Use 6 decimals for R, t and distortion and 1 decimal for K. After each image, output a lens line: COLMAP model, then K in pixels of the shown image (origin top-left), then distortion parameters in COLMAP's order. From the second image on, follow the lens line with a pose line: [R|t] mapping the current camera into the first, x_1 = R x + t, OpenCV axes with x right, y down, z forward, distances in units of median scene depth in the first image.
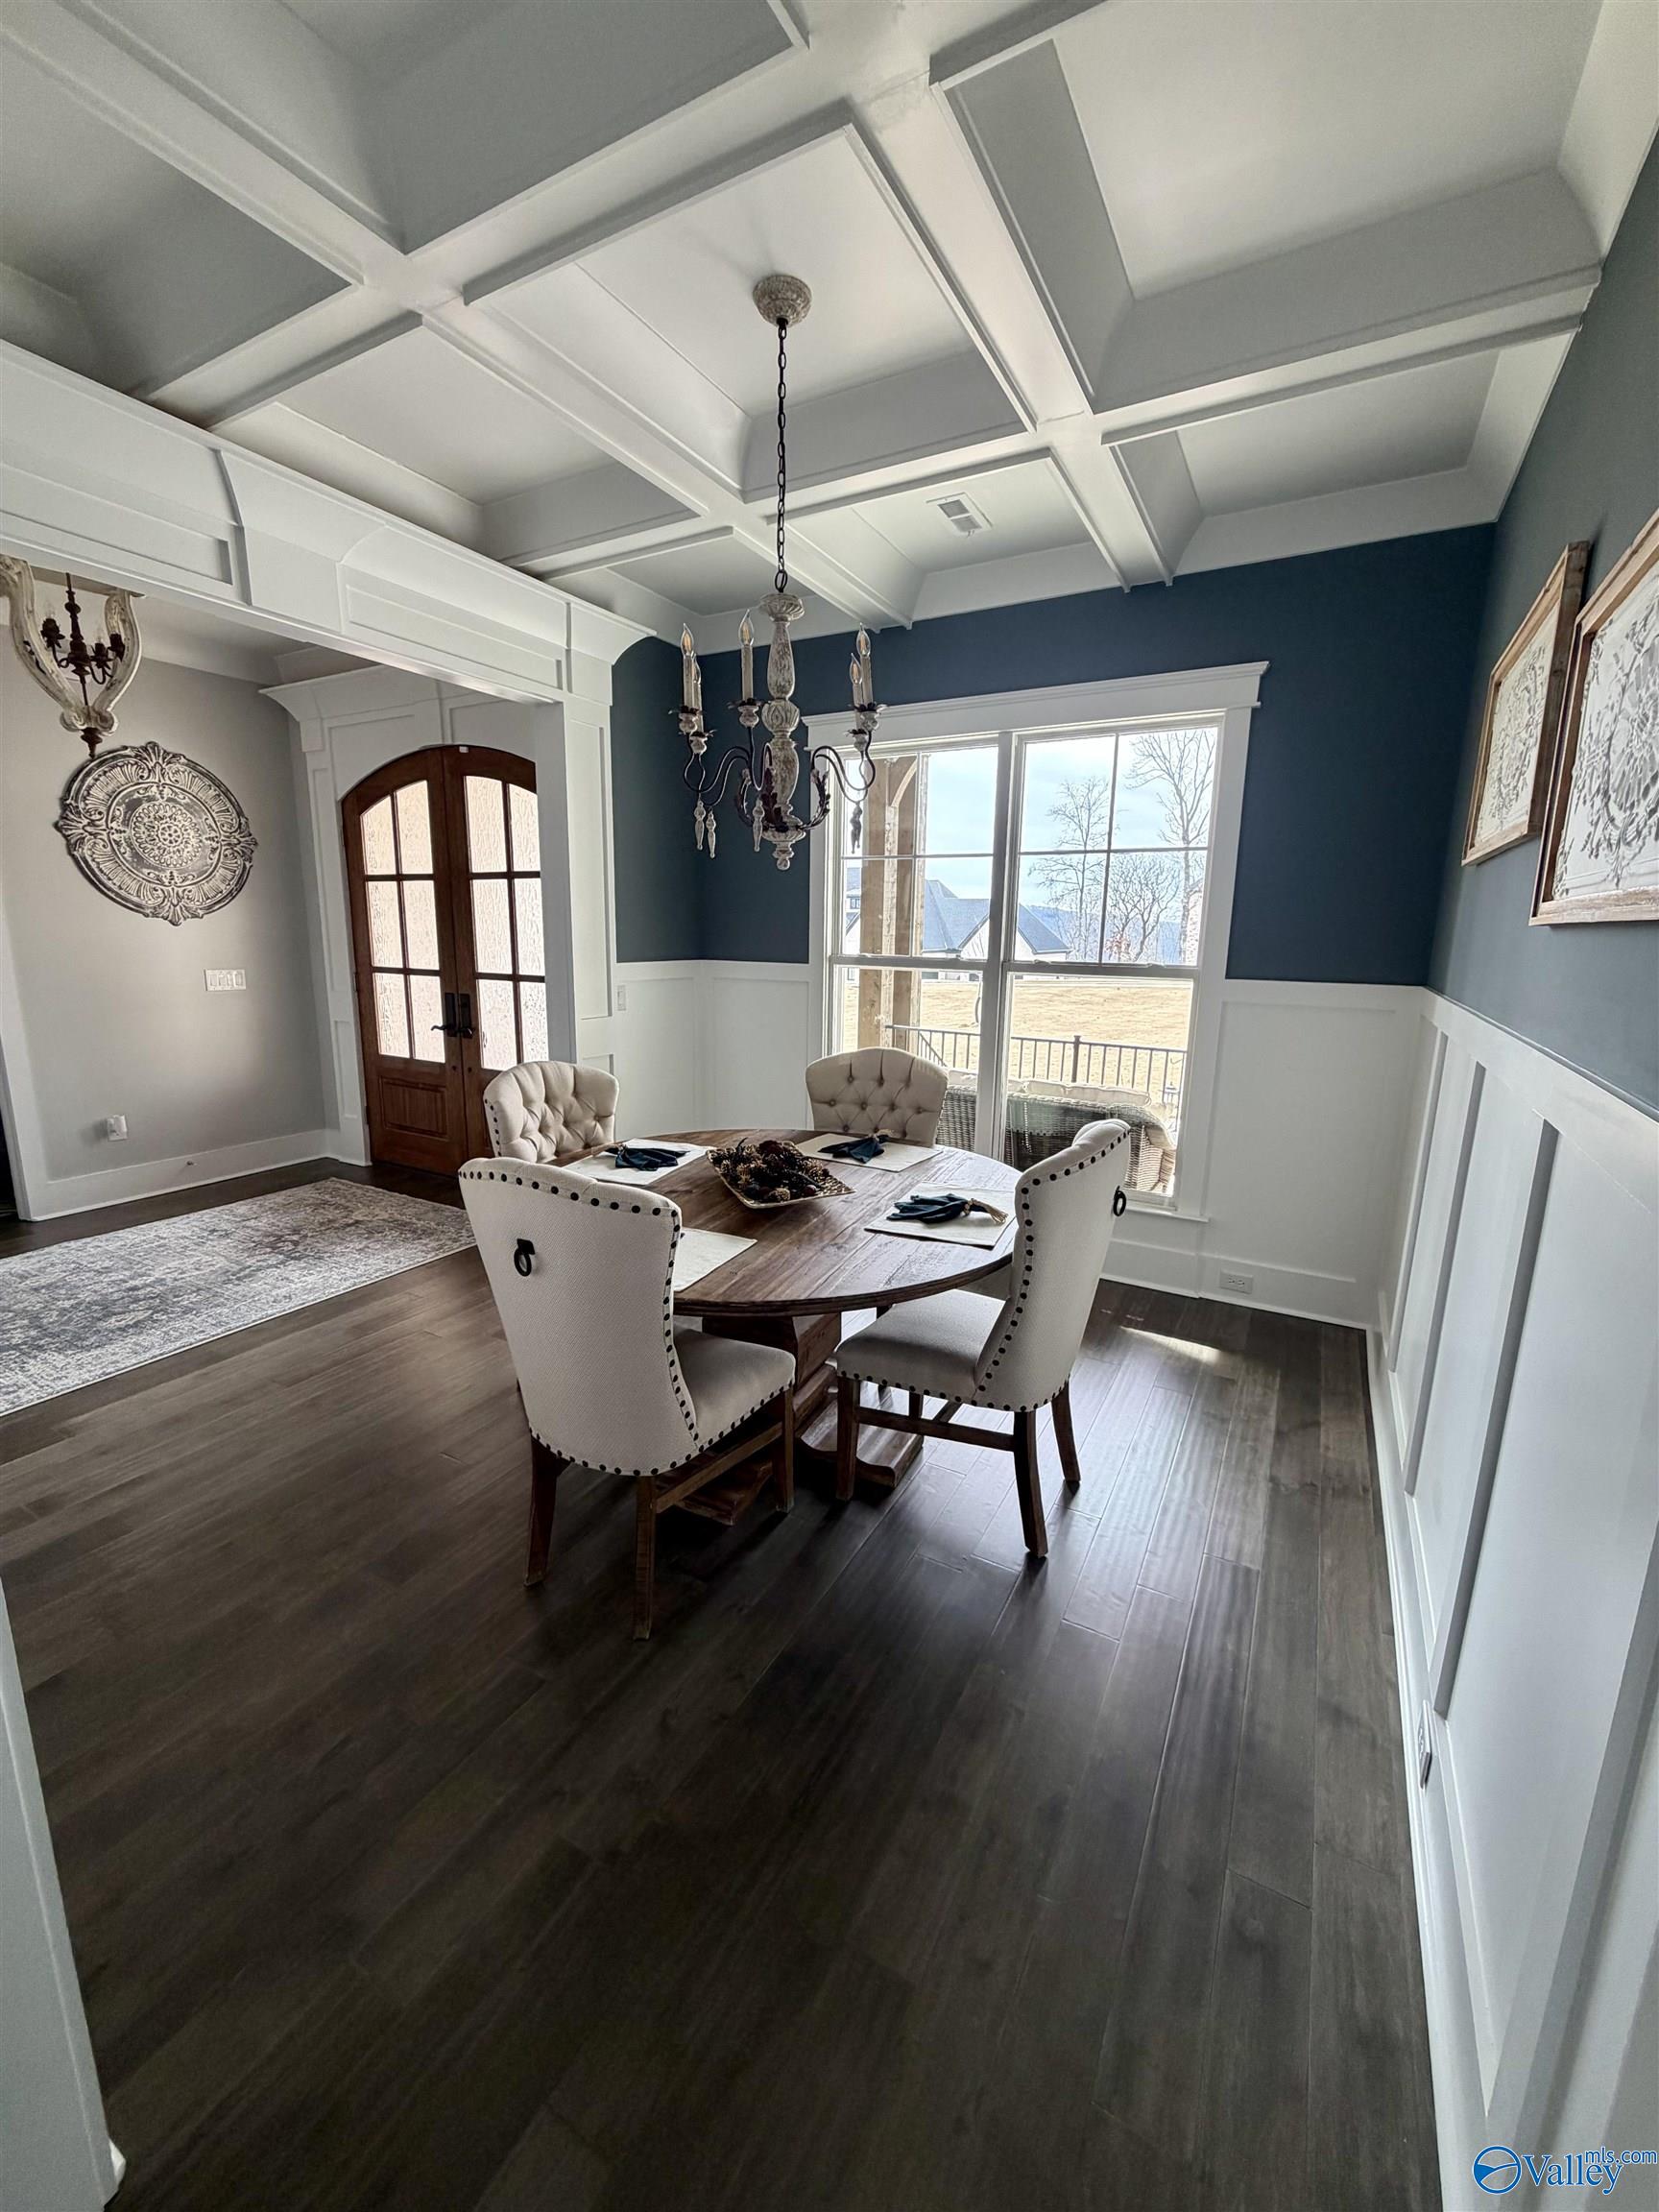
lens RADIAL K [[888.6, 0, 822.5], [0, 888.6, 1100.3], [0, 0, 1]] dist [-0.002646, 0.000037]
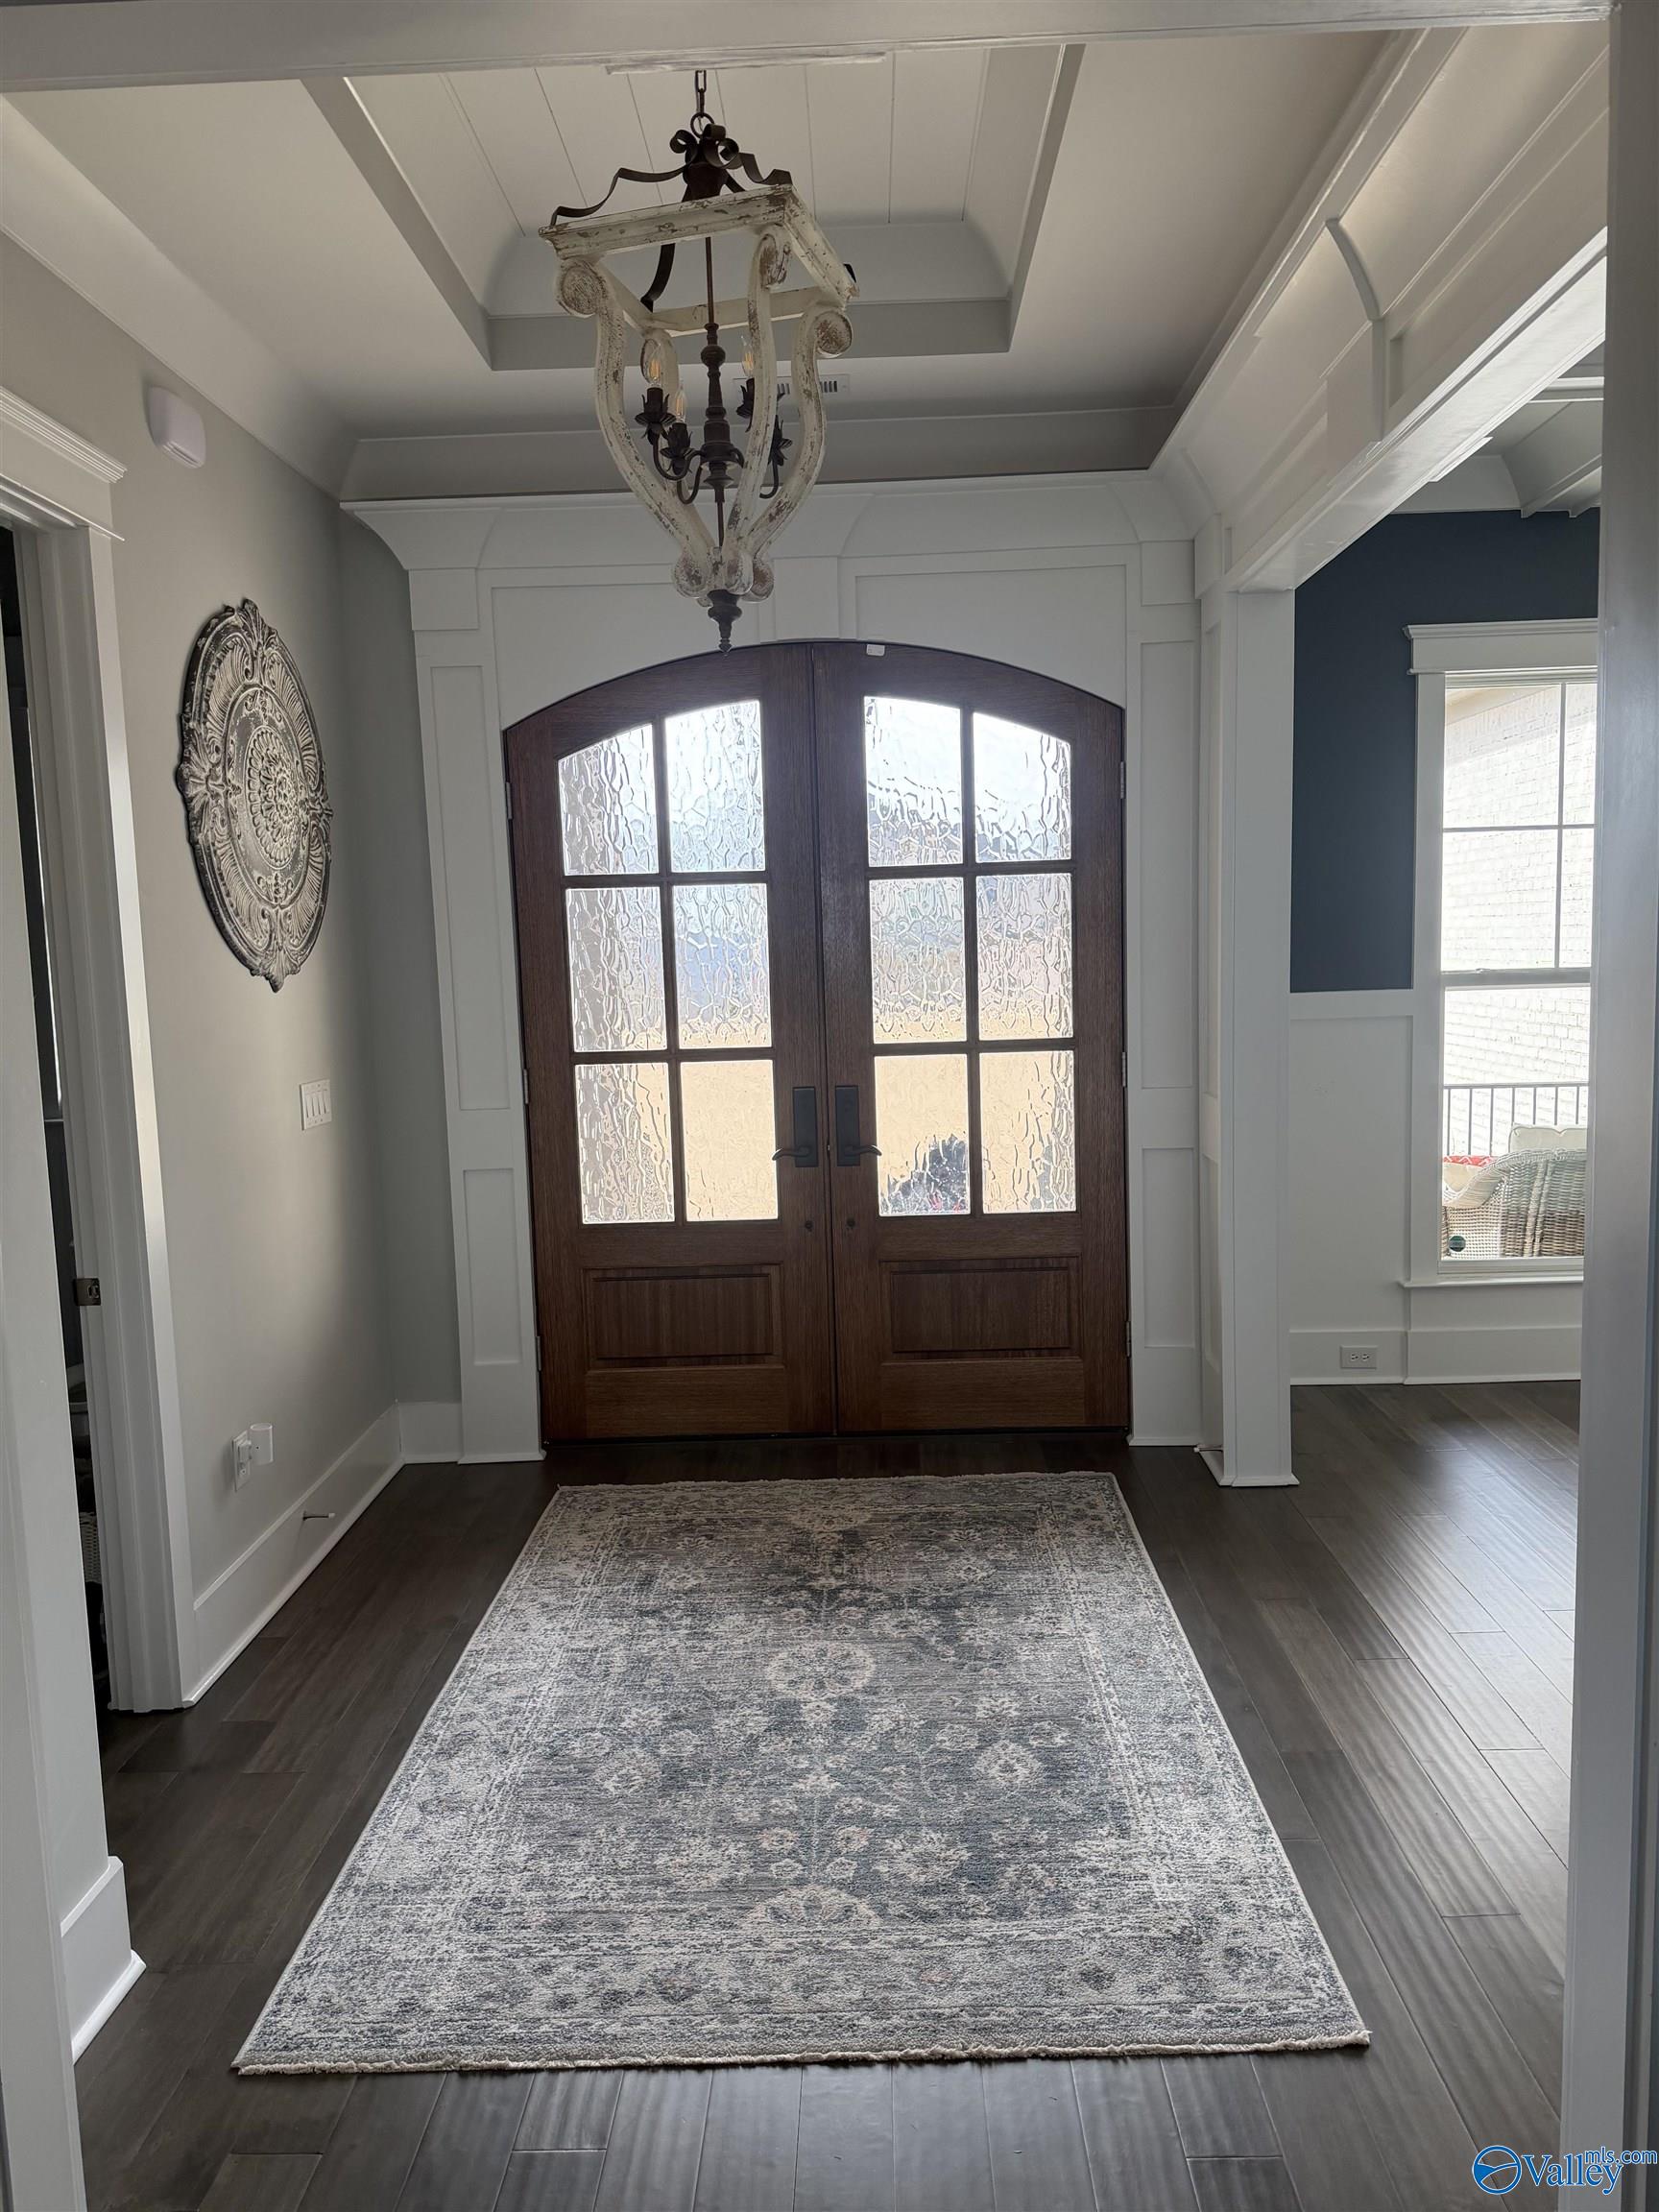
lens RADIAL K [[1548.1, 0, 832.5], [0, 1548.1, 1116.1], [0, 0, 1]] dist [0.012696, -0.015340]
pose [[0.876229, -0.093717, 0.472694, -0.930756], [0.132104, 0.990044, -0.048592, -0.061089], [-0.463434, 0.105022, 0.879886, 0.184655]]
